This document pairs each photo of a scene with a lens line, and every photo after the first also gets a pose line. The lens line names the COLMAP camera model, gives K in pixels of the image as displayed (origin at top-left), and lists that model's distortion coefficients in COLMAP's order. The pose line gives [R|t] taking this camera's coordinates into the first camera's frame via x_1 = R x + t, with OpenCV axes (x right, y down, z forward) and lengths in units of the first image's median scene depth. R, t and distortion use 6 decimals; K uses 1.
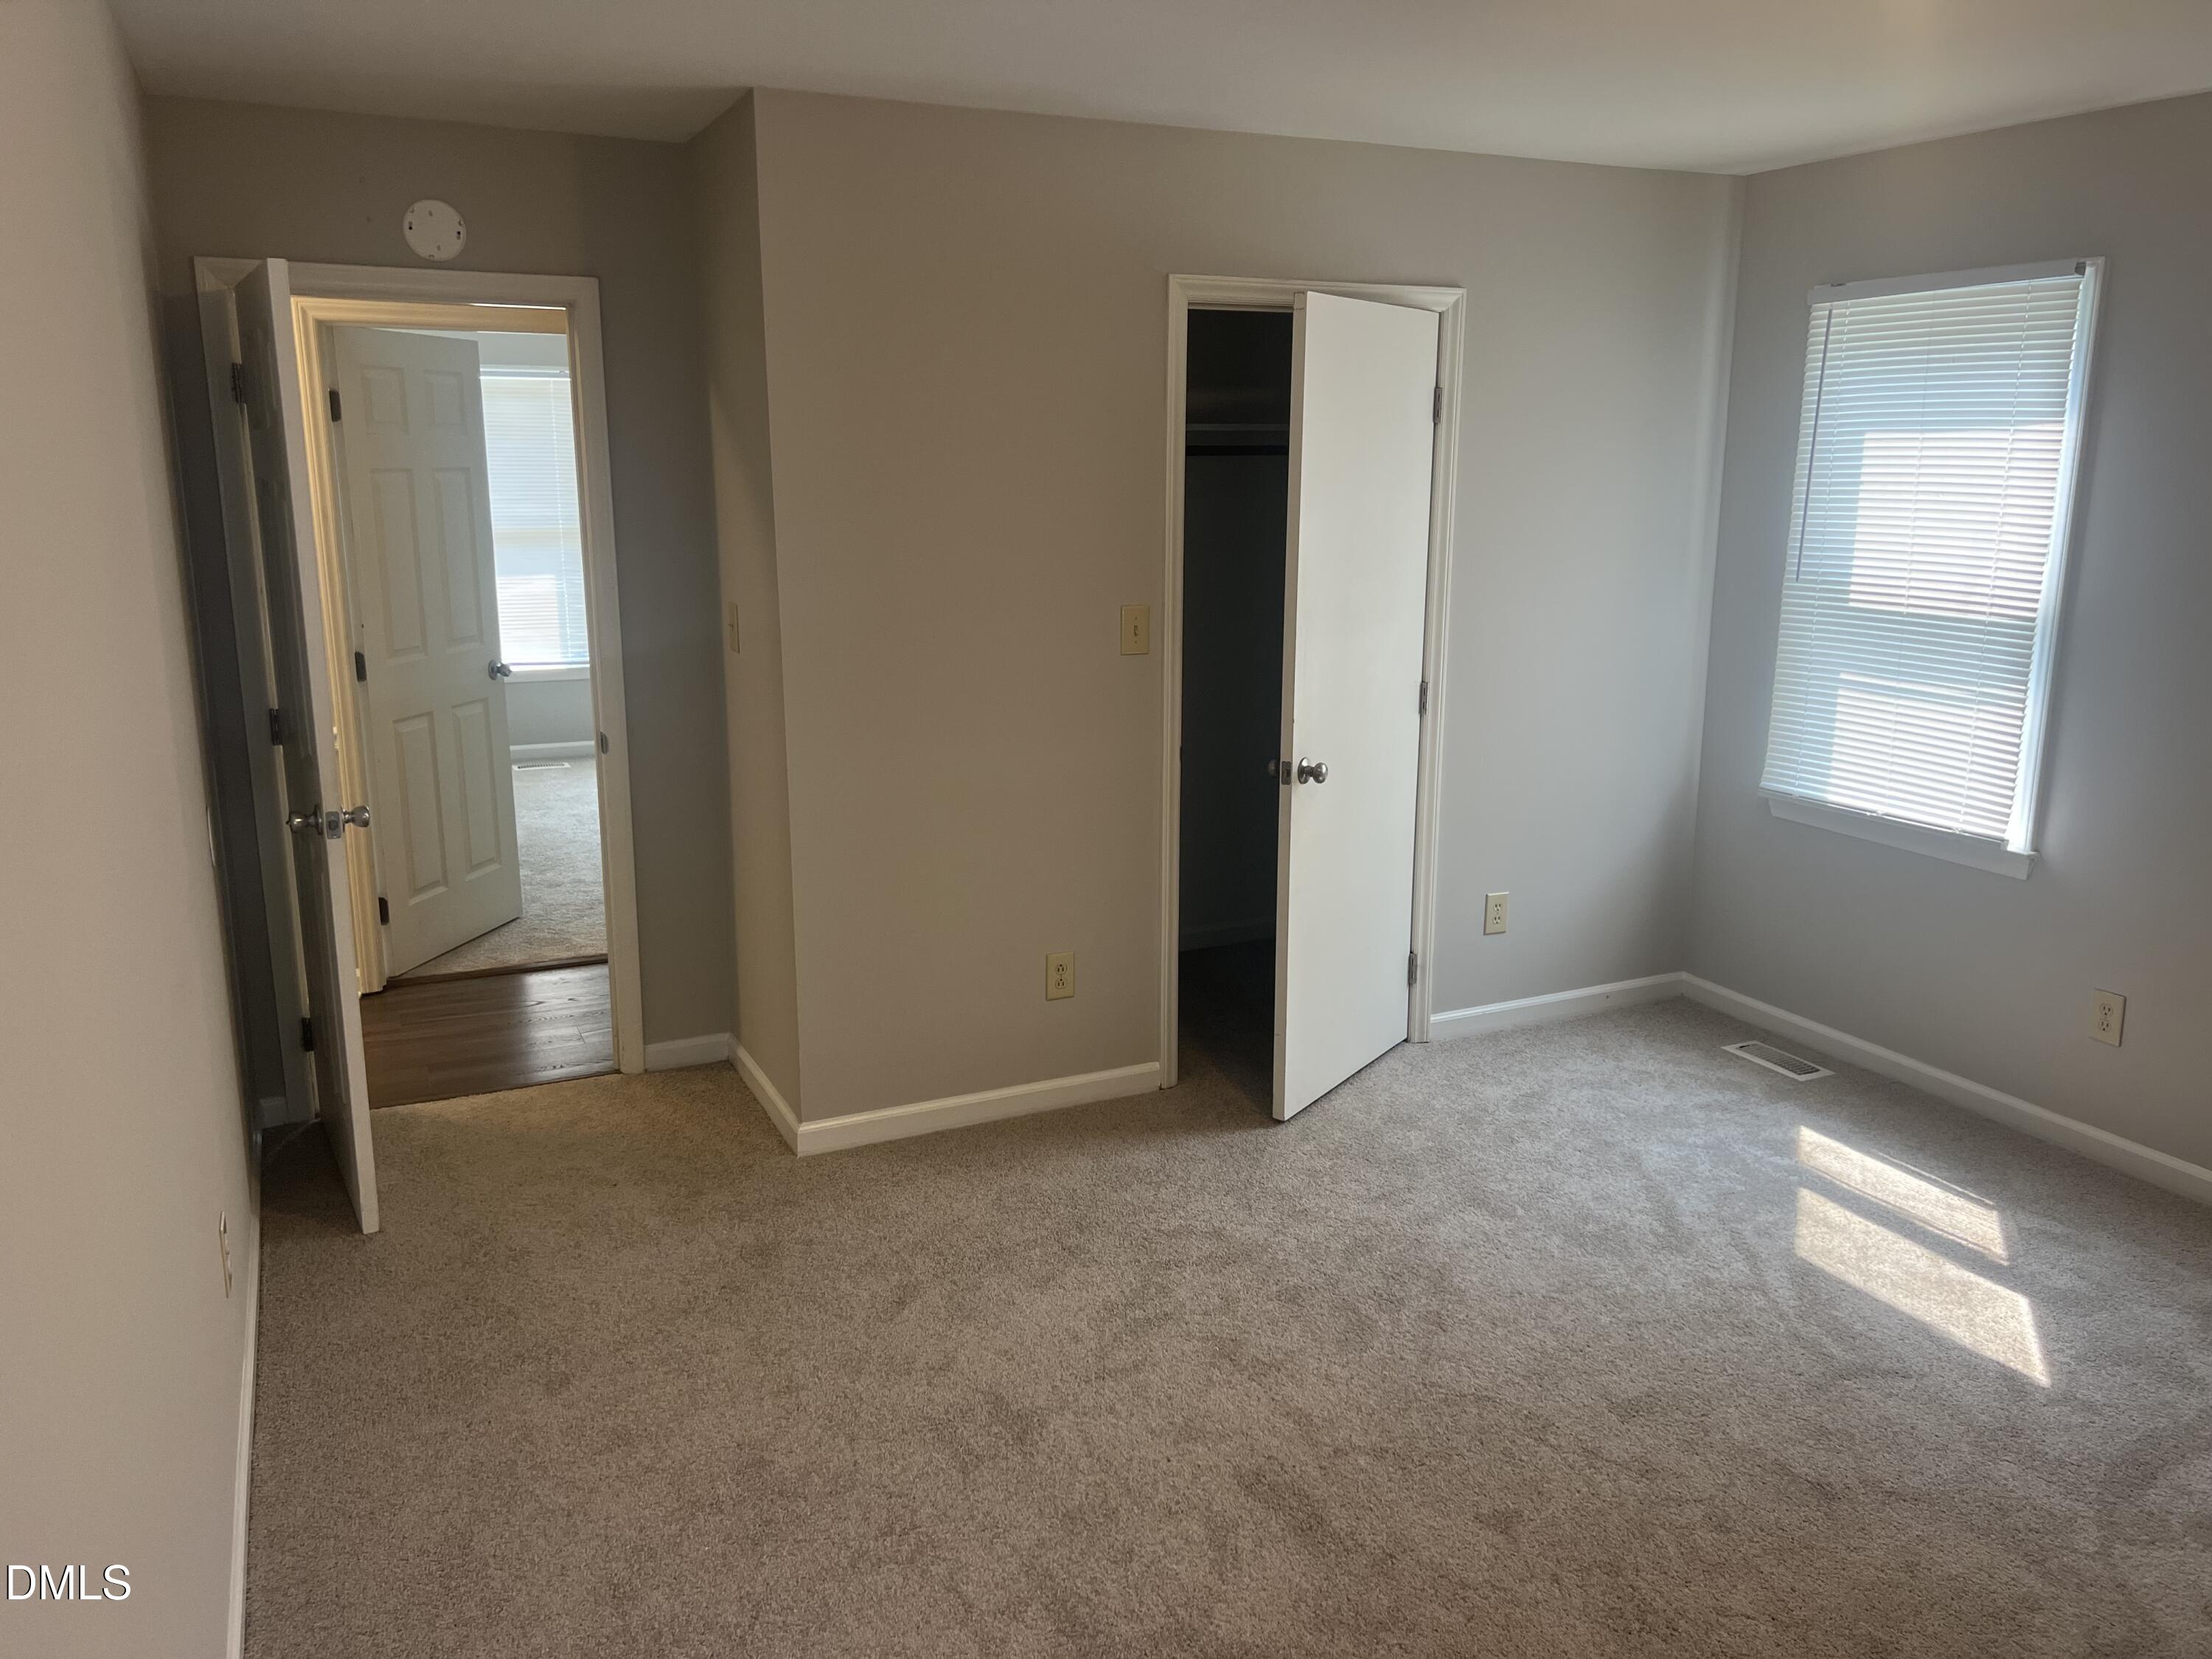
lens RADIAL K [[1661.4, 0, 1090.8], [0, 1661.4, 834.4], [0, 0, 1]] dist [0.118620, -0.190318]
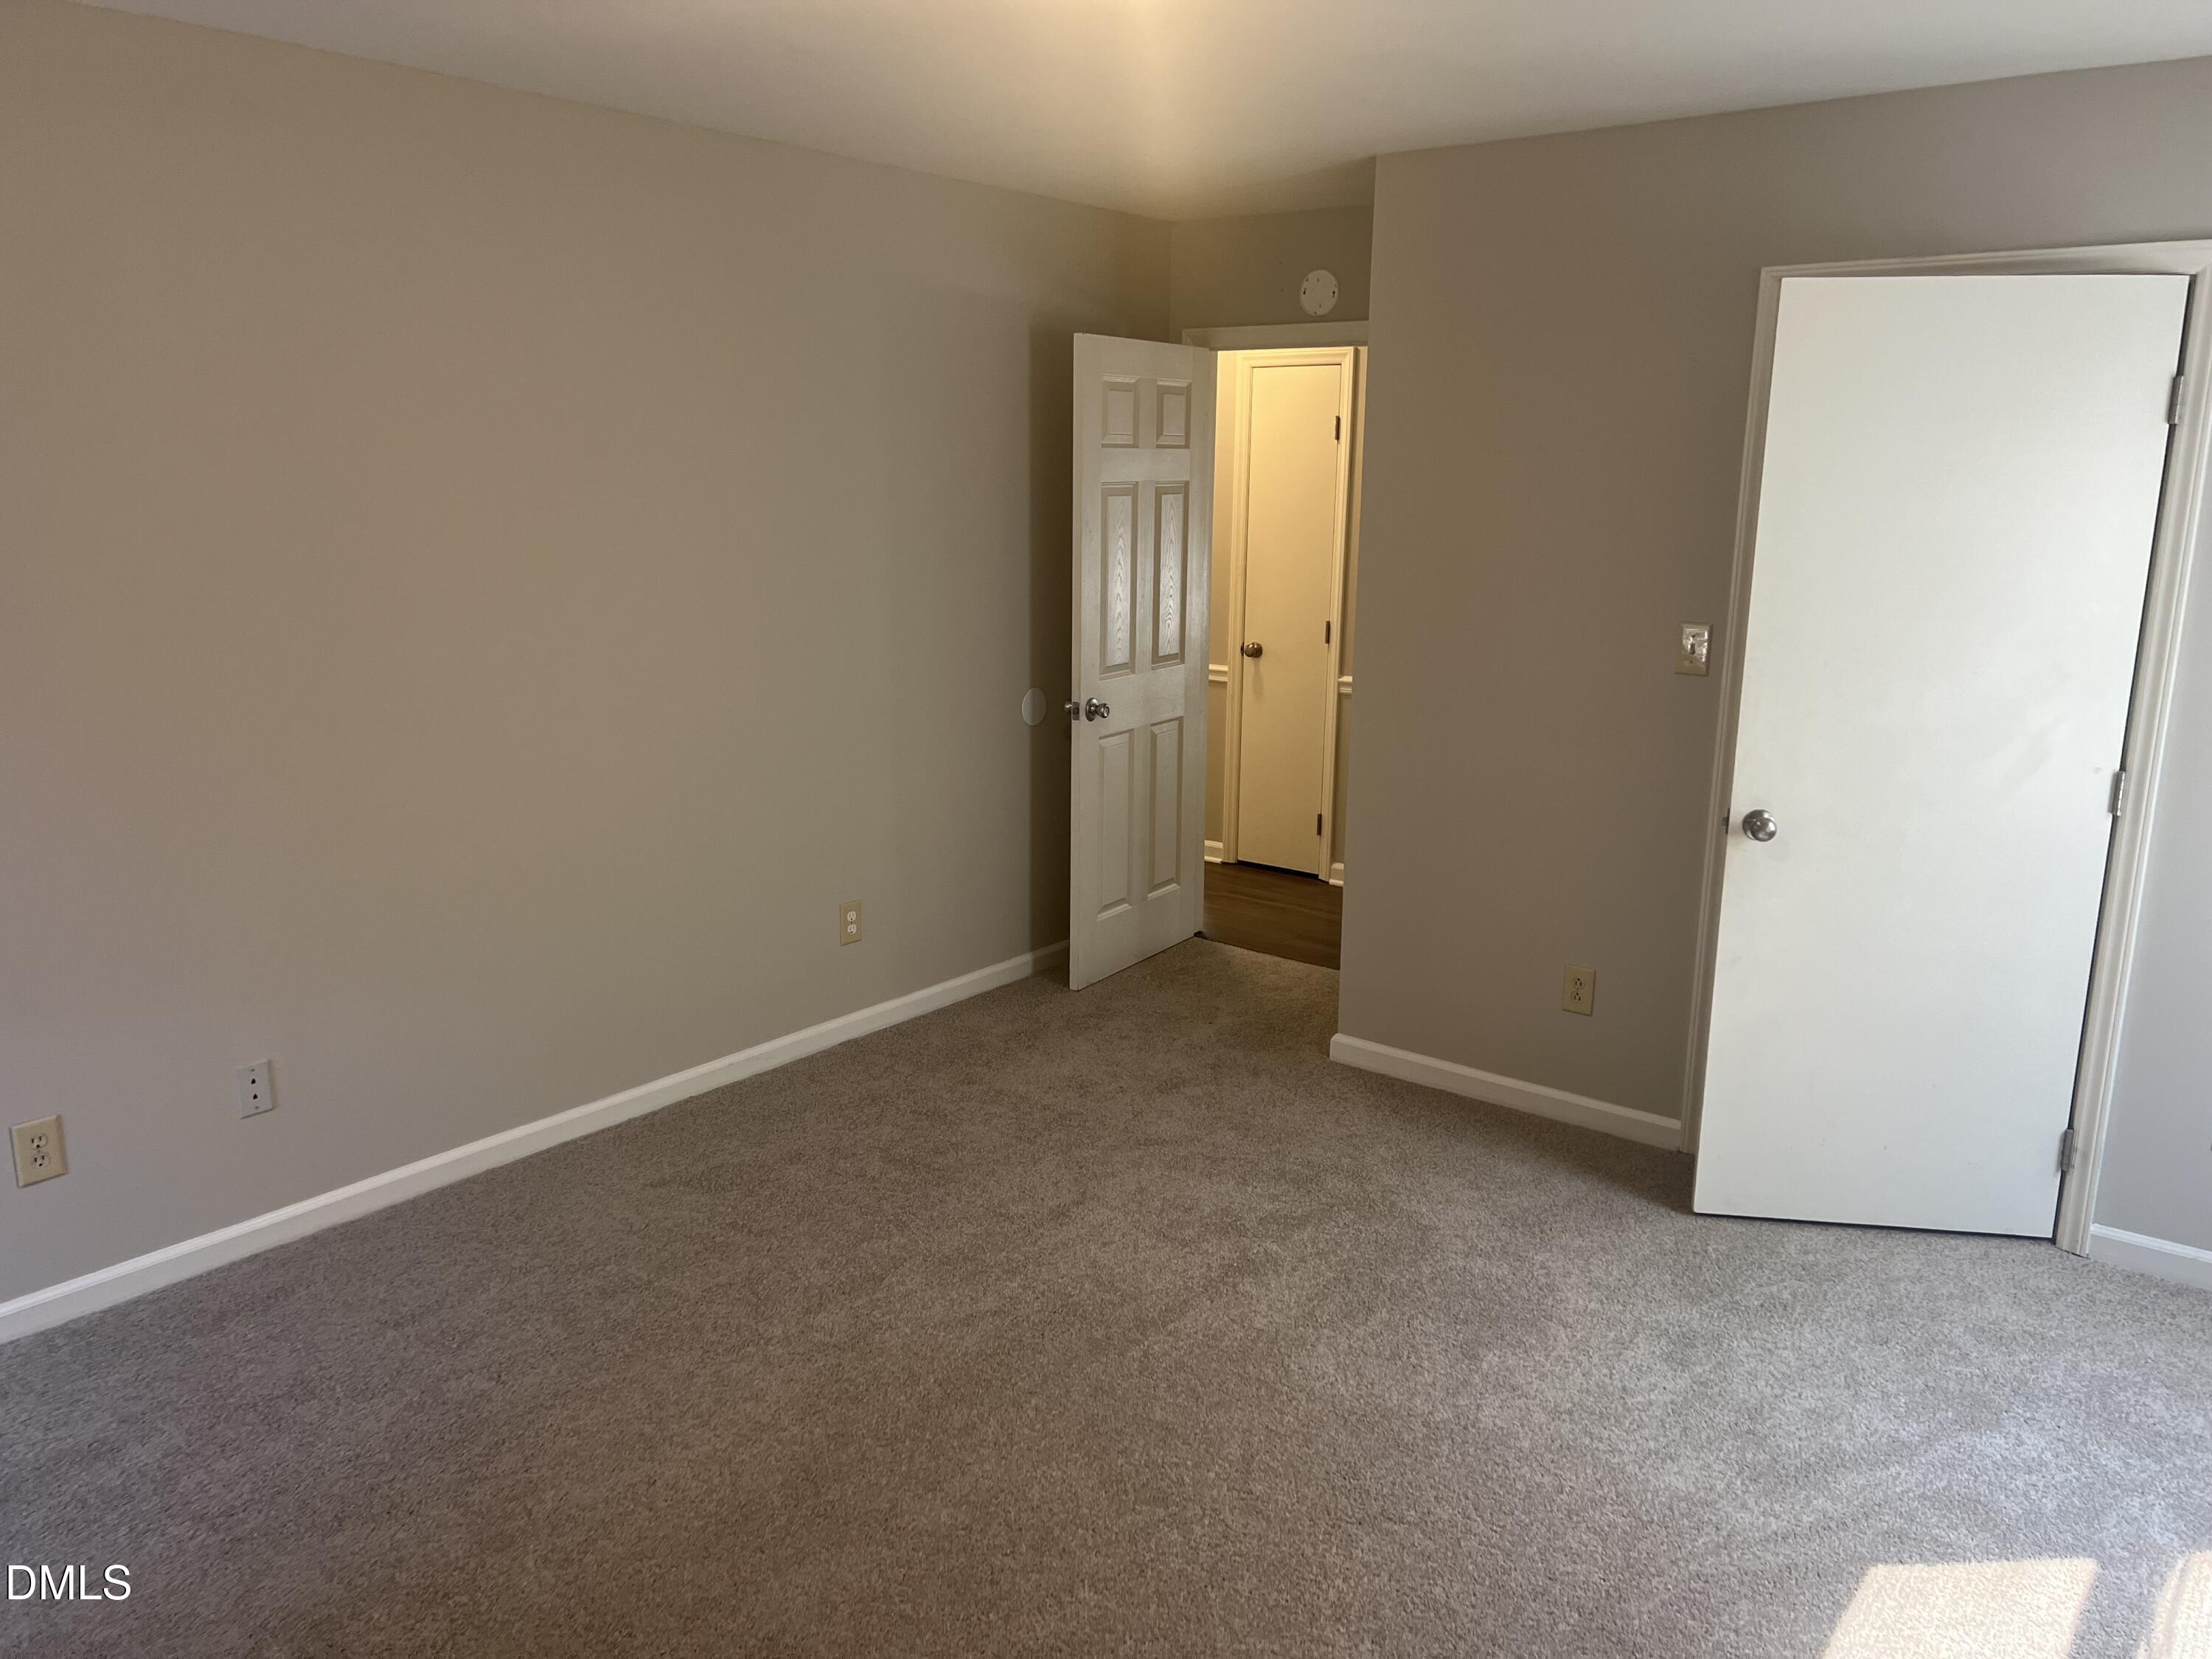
lens RADIAL K [[1641.9, 0, 1104.4], [0, 1641.9, 802.8], [0, 0, 1]] dist [0.135386, -0.181484]
pose [[0.453958, 0.183758, -0.871869, 0.736819], [-0.215559, 0.972086, 0.092645, -0.054859], [0.864556, 0.145882, 0.480897, 0.290888]]
